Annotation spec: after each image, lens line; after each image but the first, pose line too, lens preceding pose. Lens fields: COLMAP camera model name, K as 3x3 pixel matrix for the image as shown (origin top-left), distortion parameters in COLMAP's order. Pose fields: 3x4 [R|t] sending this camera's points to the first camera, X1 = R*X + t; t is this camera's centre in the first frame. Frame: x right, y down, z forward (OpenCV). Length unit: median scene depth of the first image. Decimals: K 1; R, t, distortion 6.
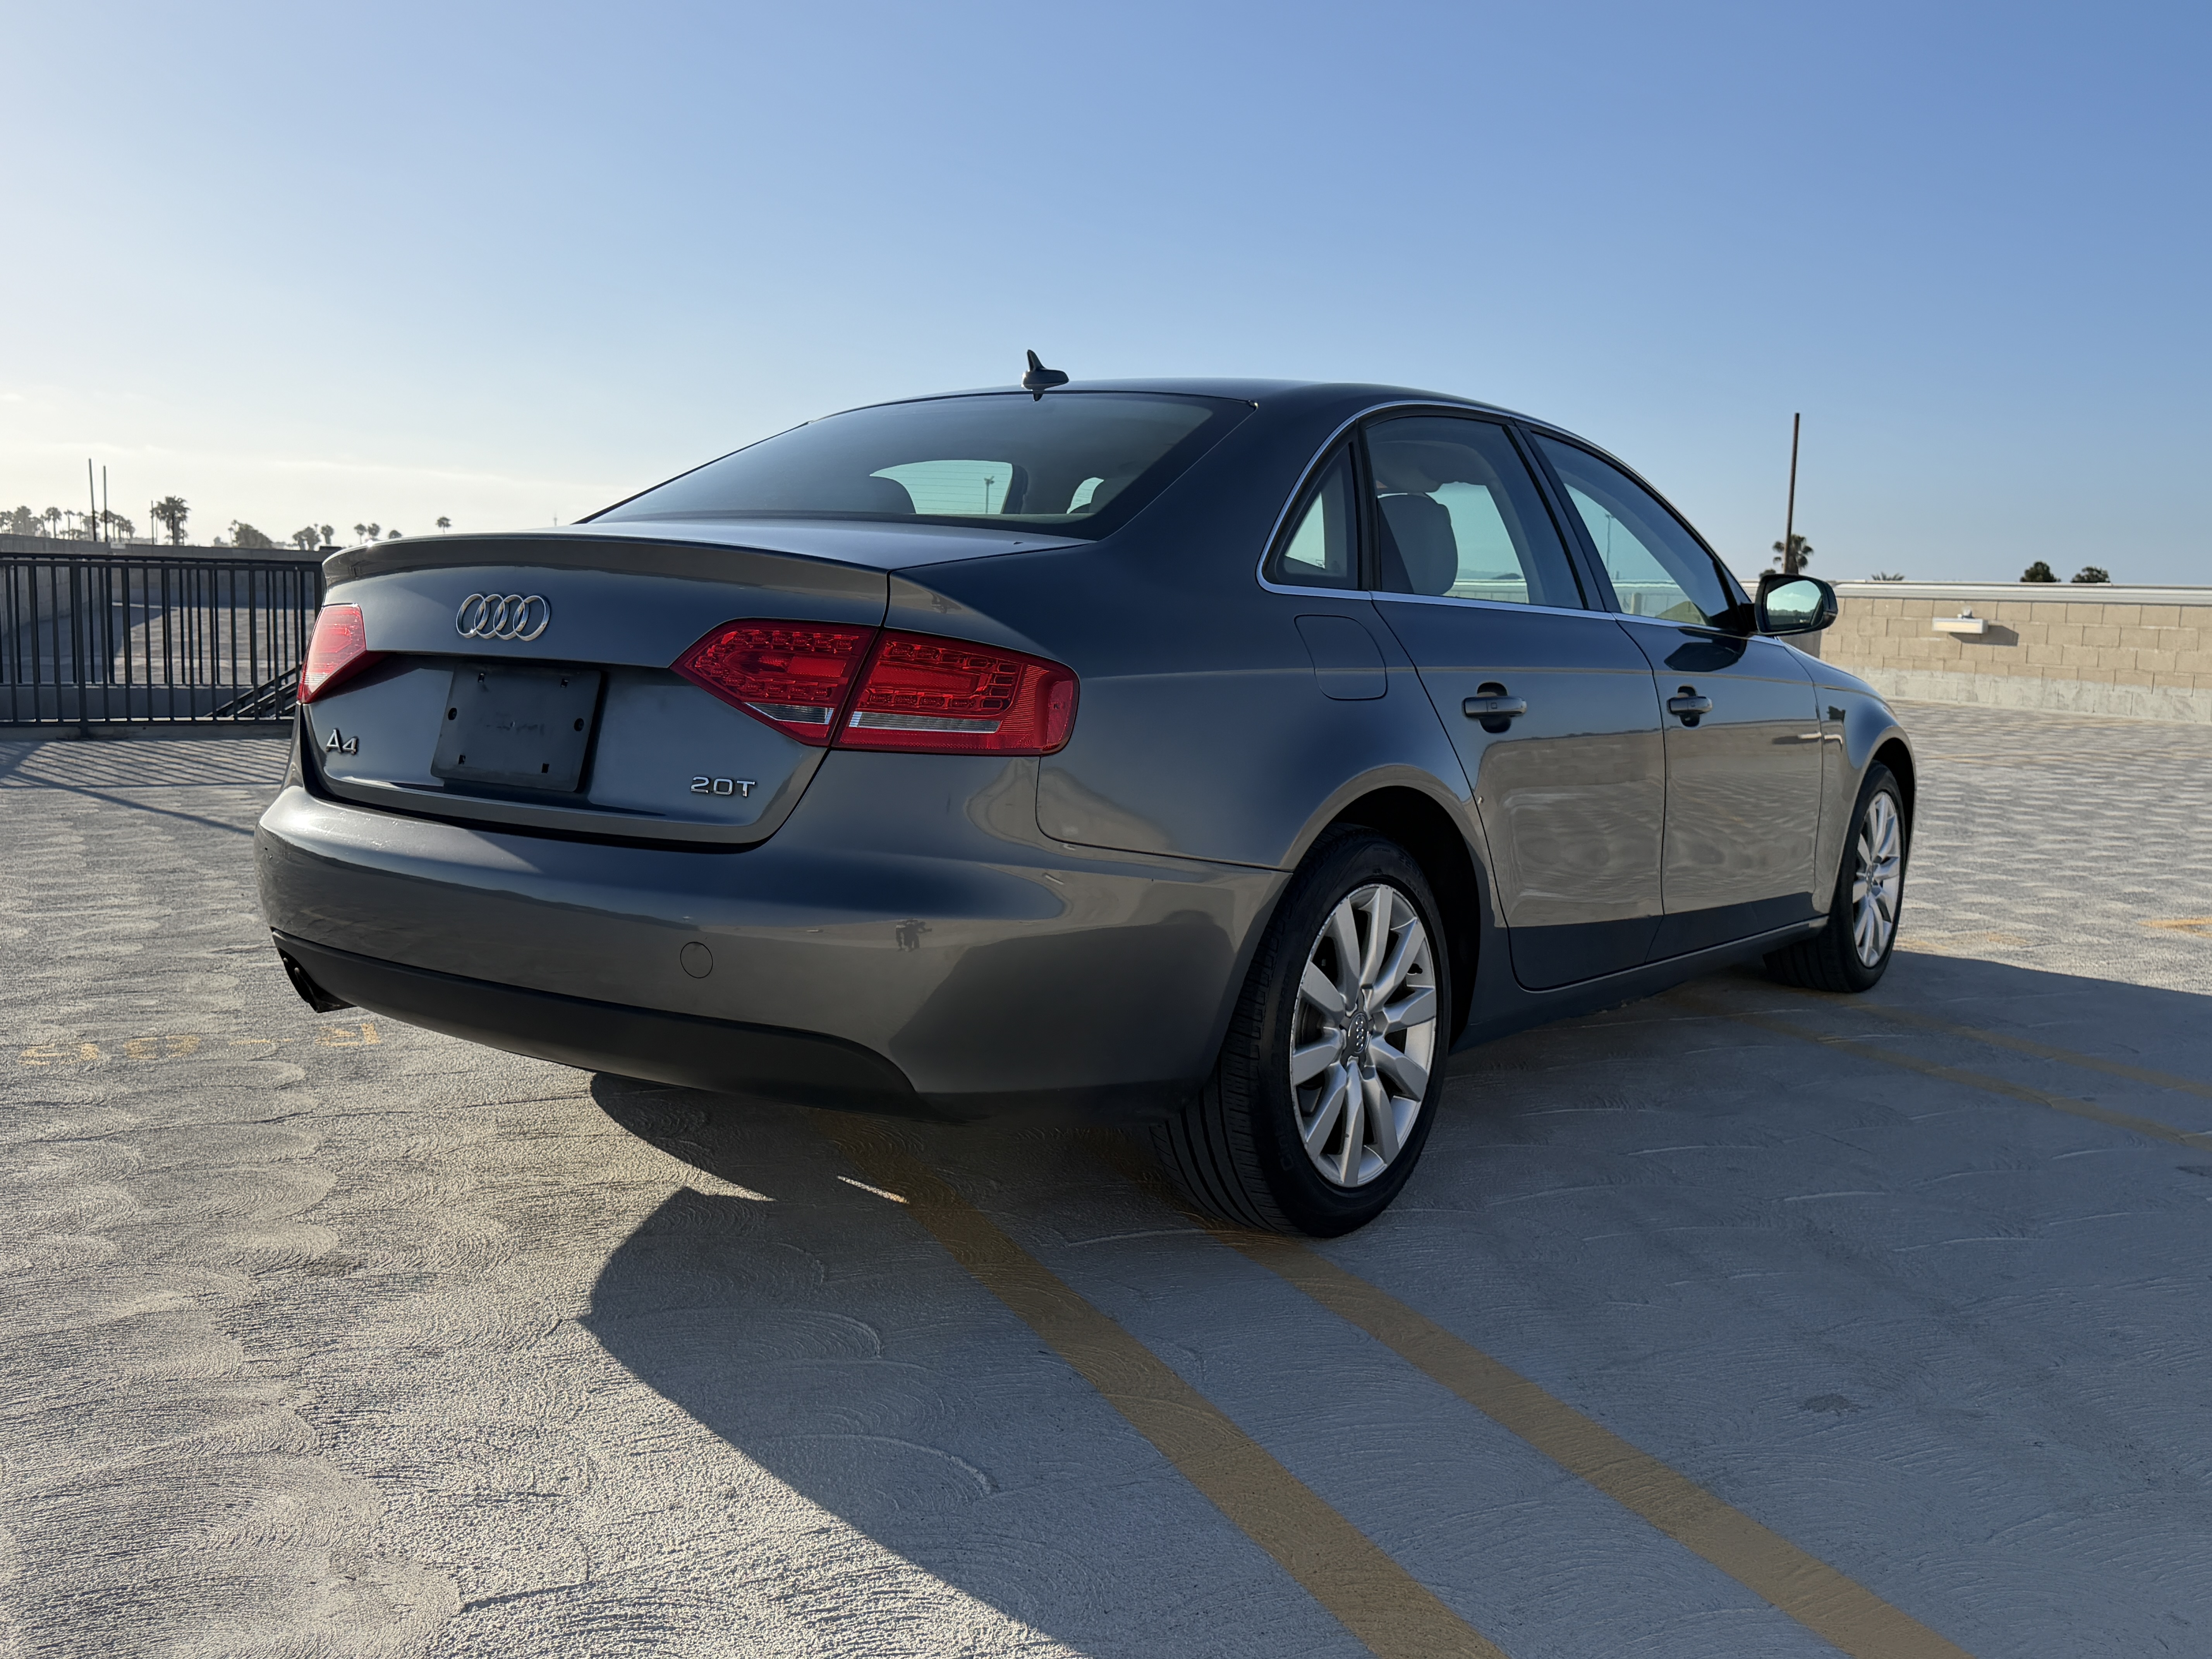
lens RADIAL K [[1972.7, 0, 1100.0], [0, 1972.7, 821.4], [0, 0, 1]] dist [0.053194, -0.088968]
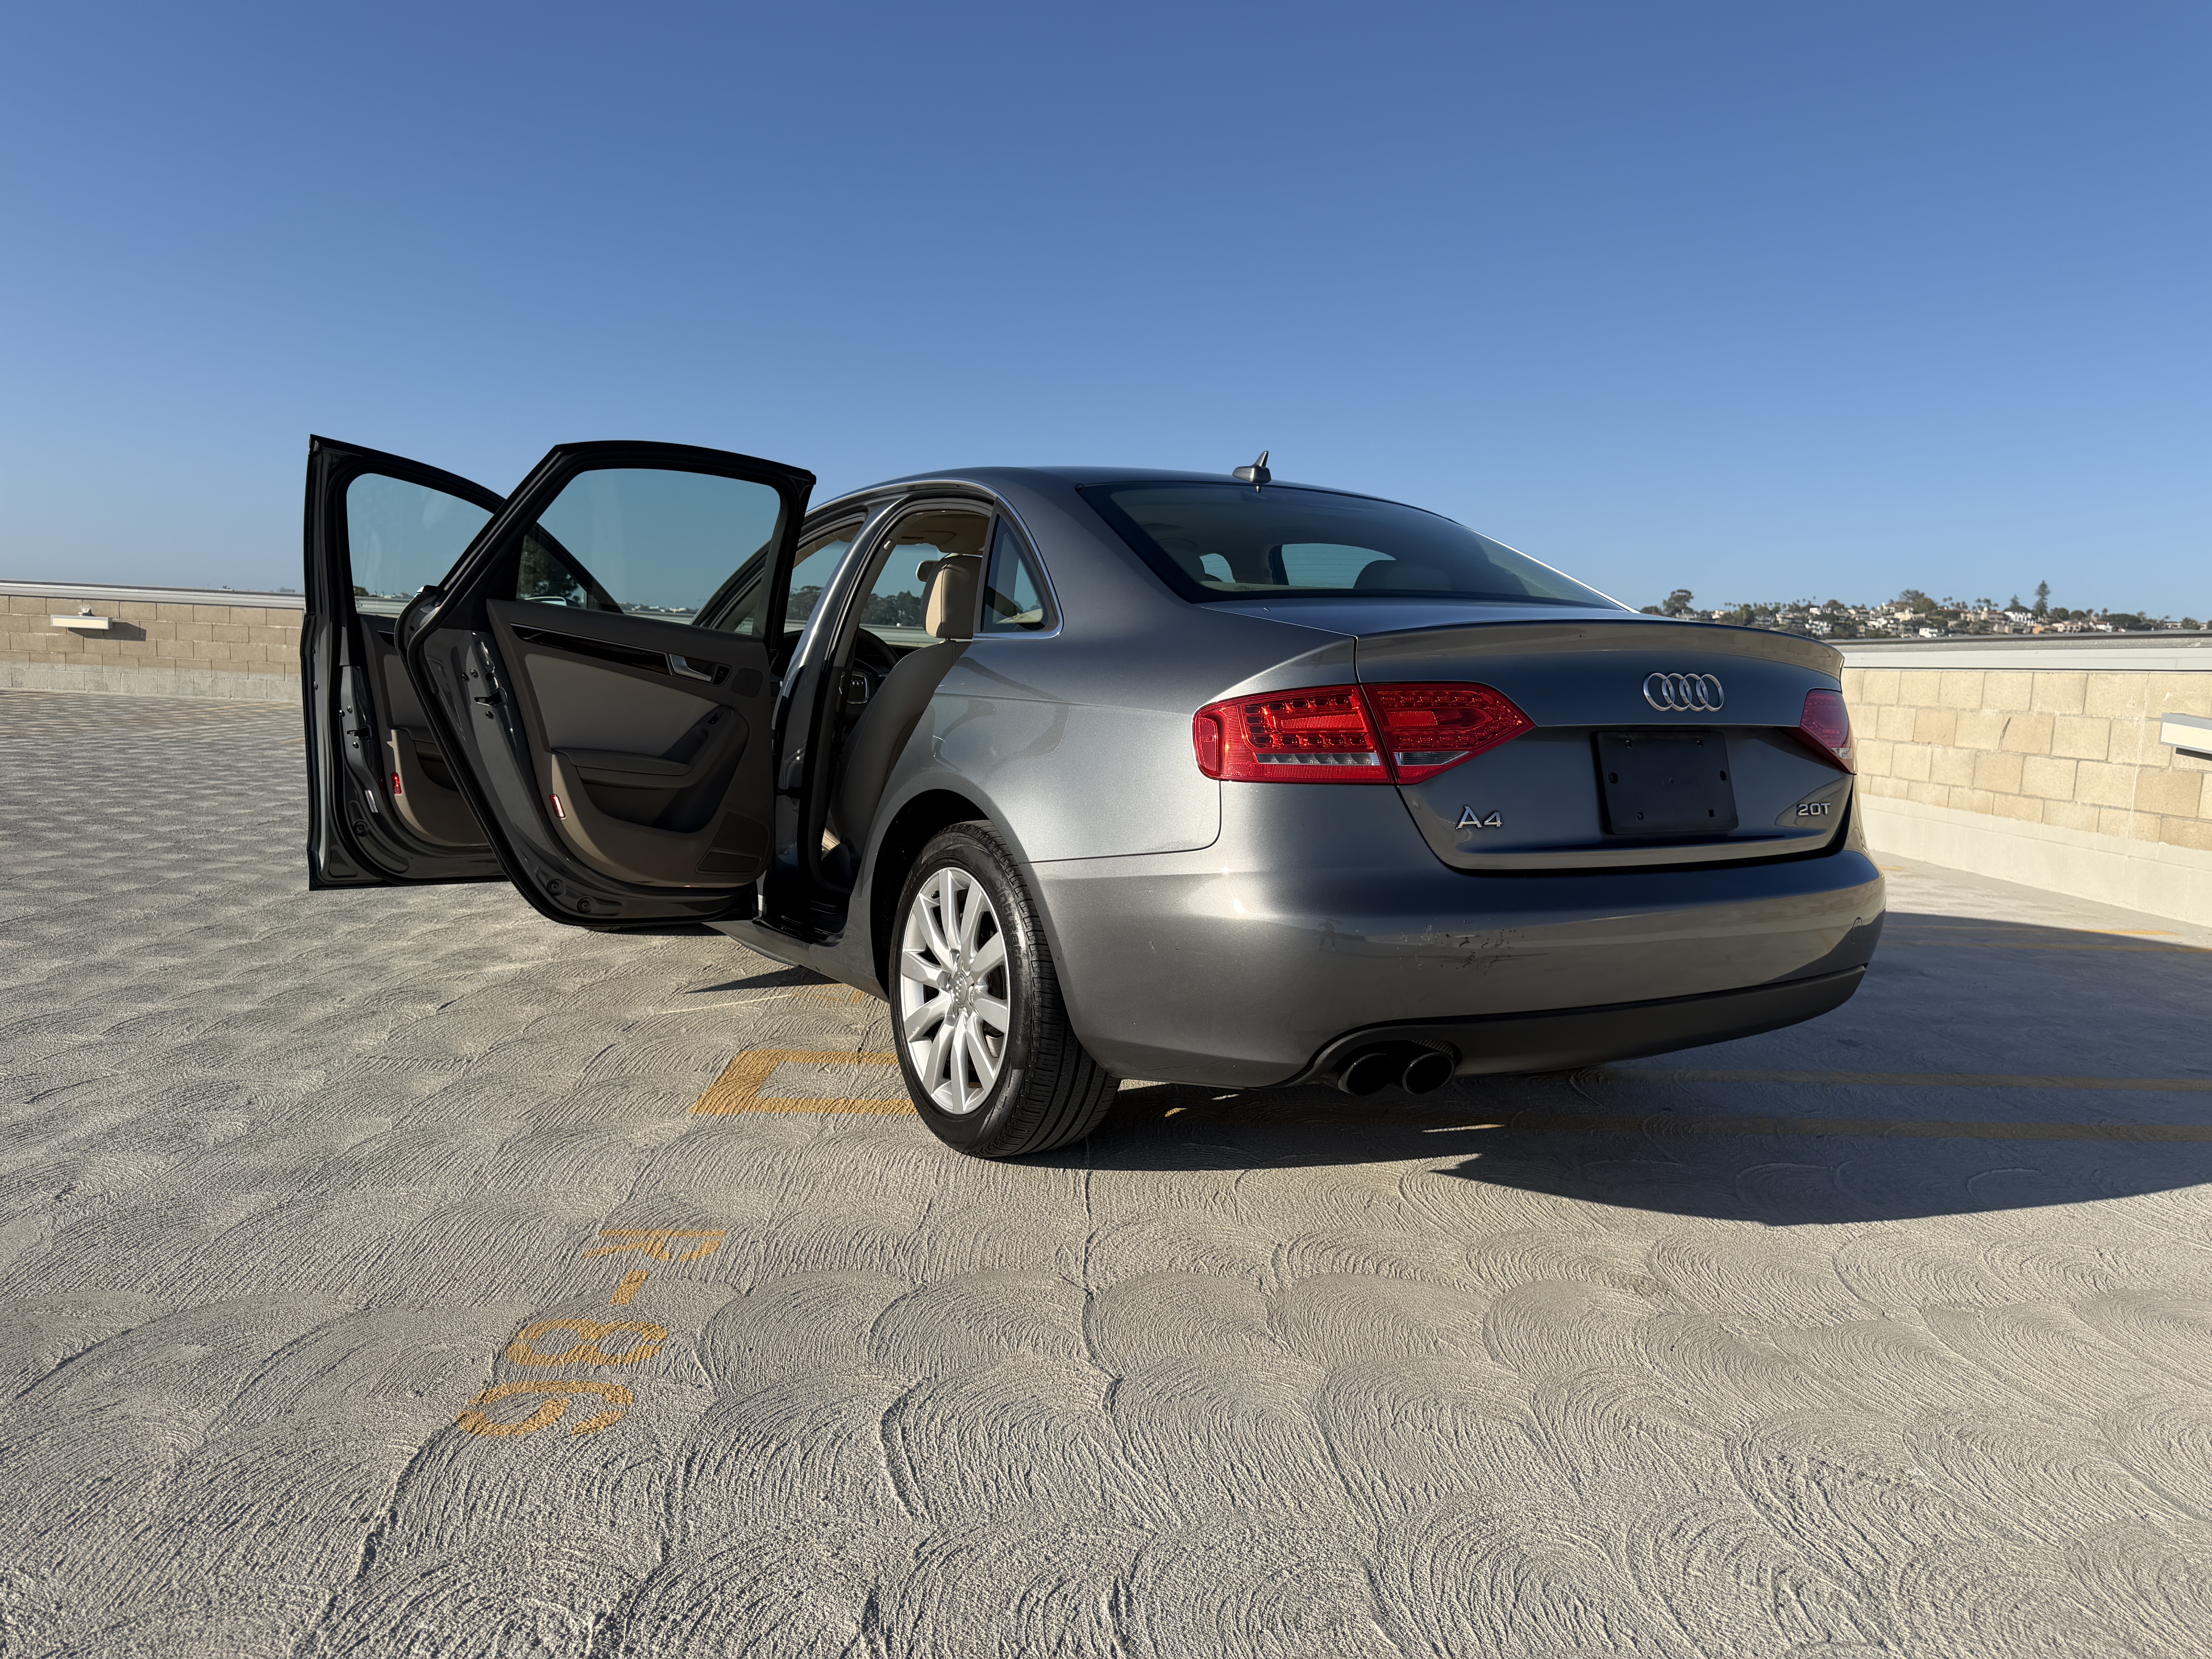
lens RADIAL K [[1597.1, 0, 1103.2], [0, 1597.1, 818.9], [0, 0, 1]] dist [0.023494, -0.034726]
pose [[0.382578, -0.103188, 0.918143, -1.114959], [0.075791, 0.993900, 0.080121, -0.109546], [-0.920809, 0.038934, 0.388065, 0.802035]]
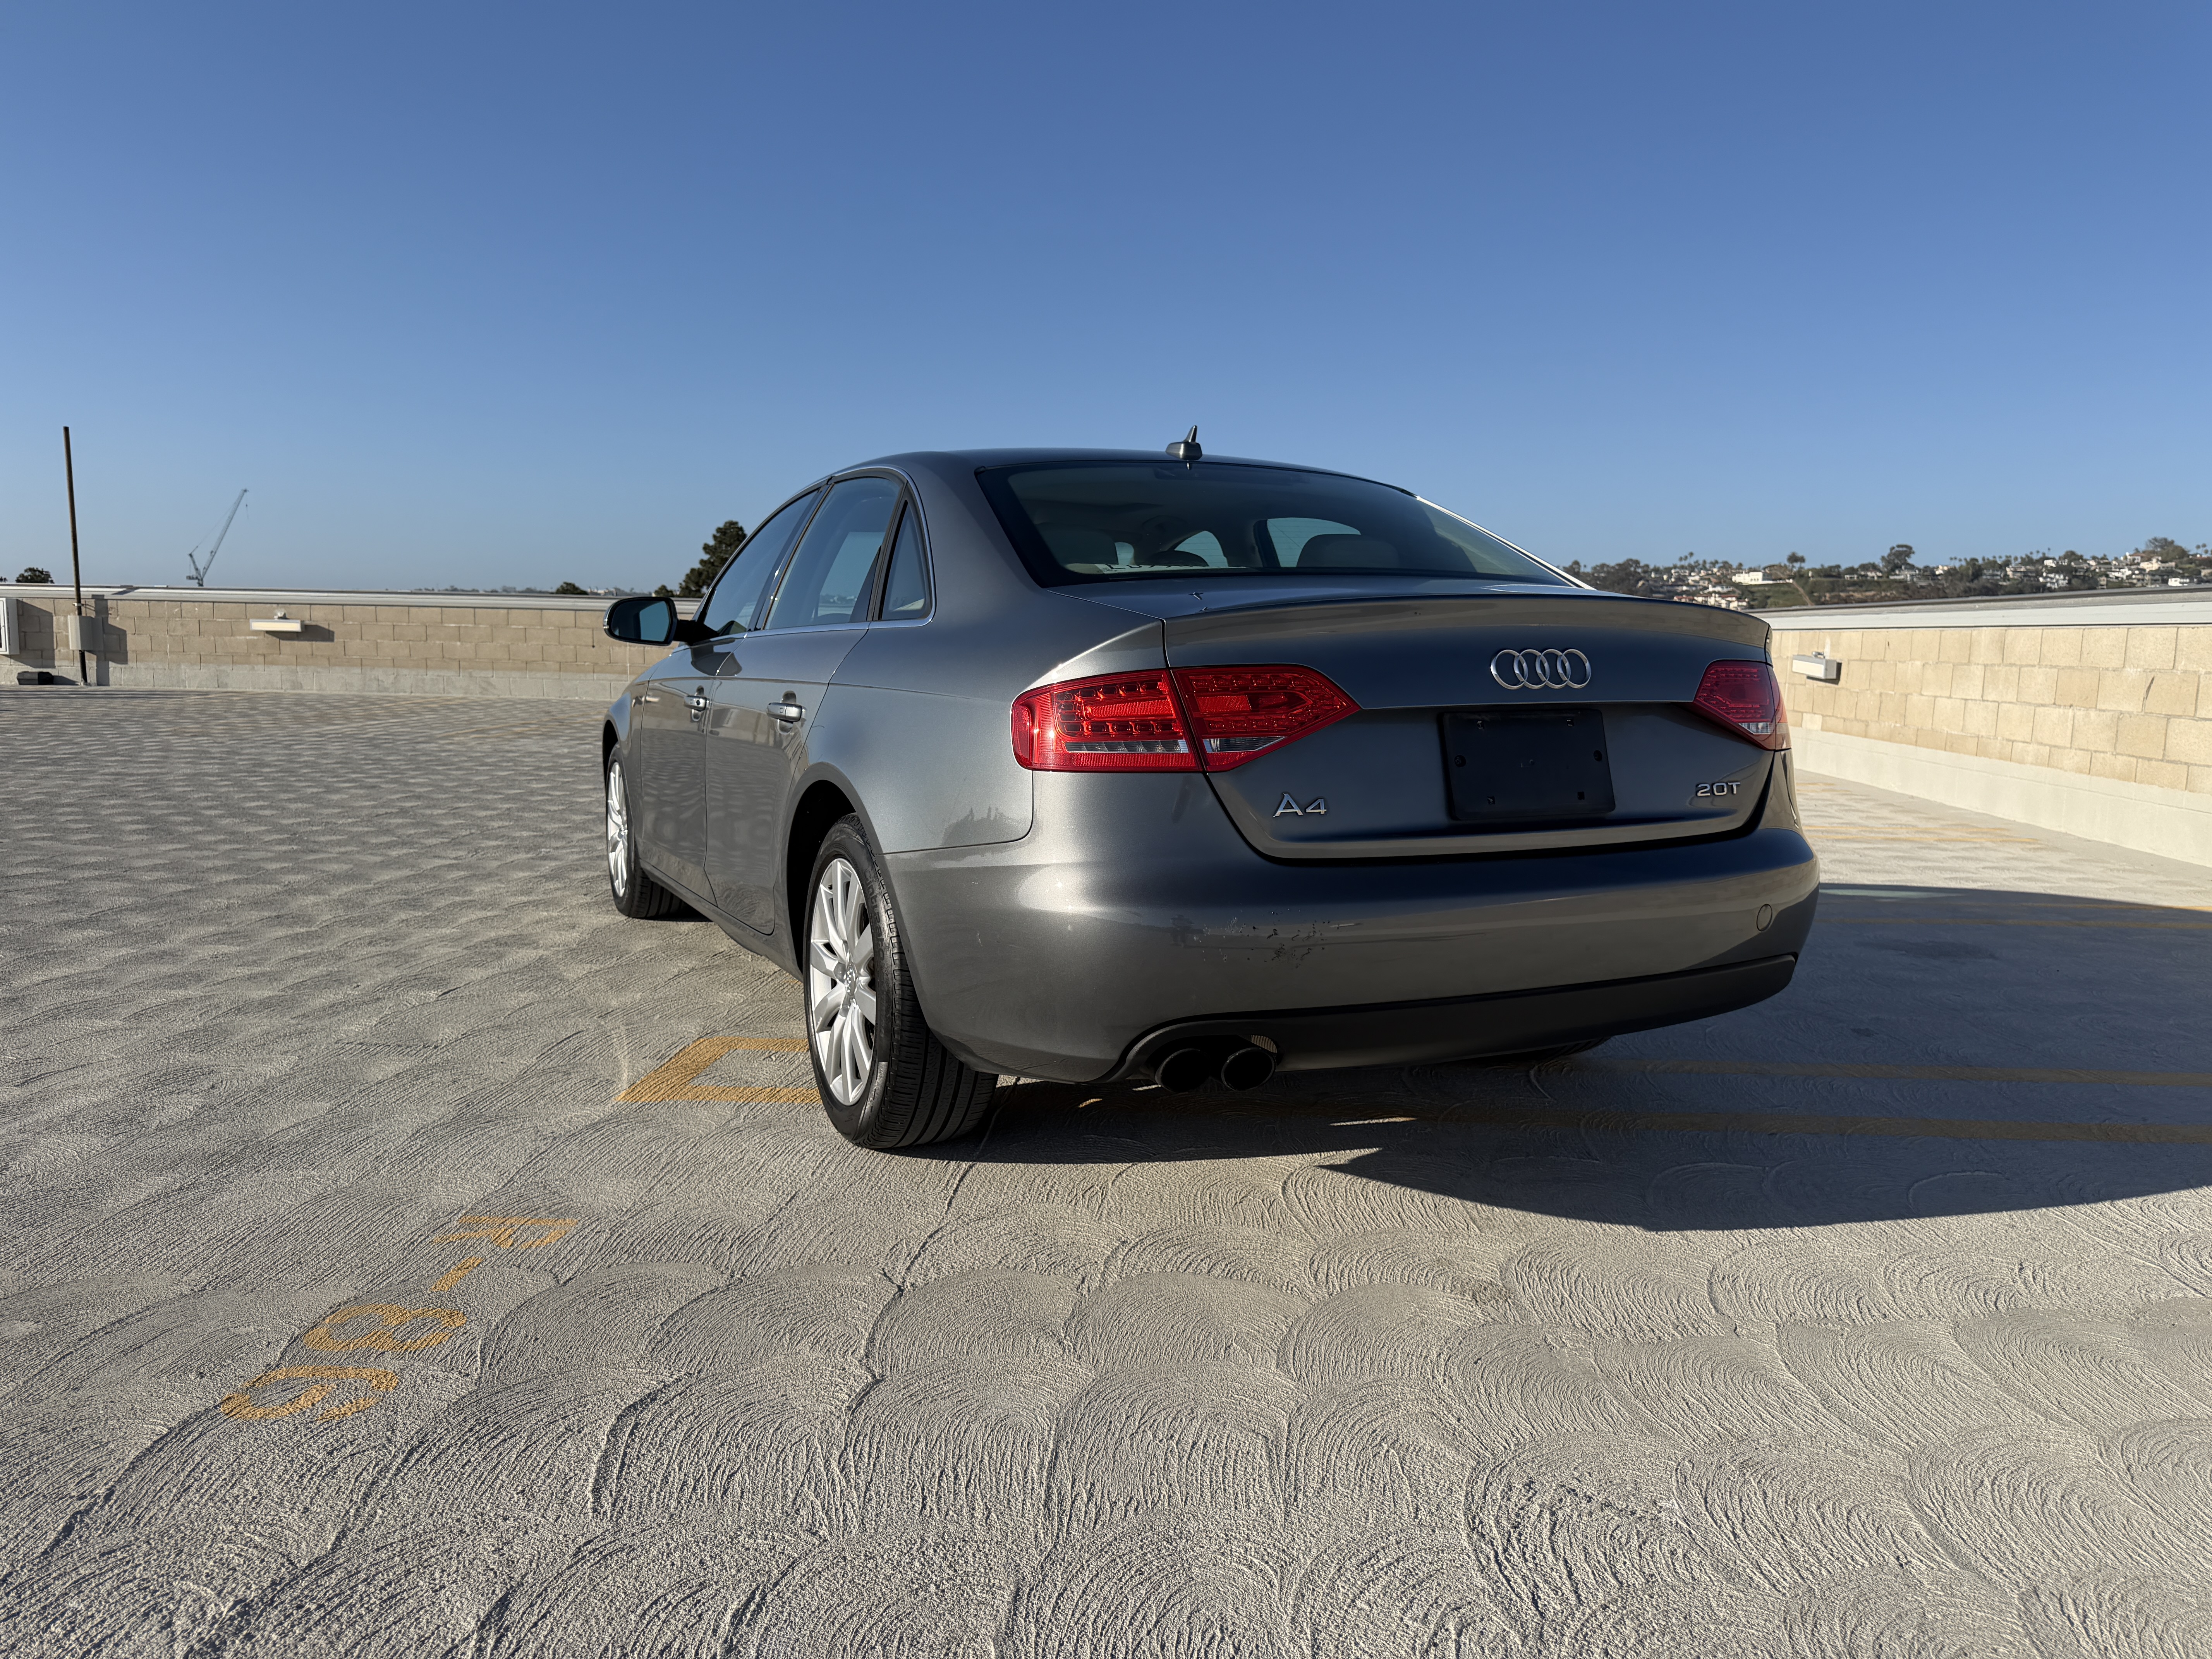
lens RADIAL K [[1597.1, 0, 1109.2], [0, 1597.1, 815.1], [0, 0, 1]] dist [0.023494, -0.034726]
pose [[0.483799, -0.119633, 0.866964, -1.025402], [0.098309, 0.991772, 0.081996, -0.099550], [-0.869640, 0.045561, 0.491579, 0.649932]]
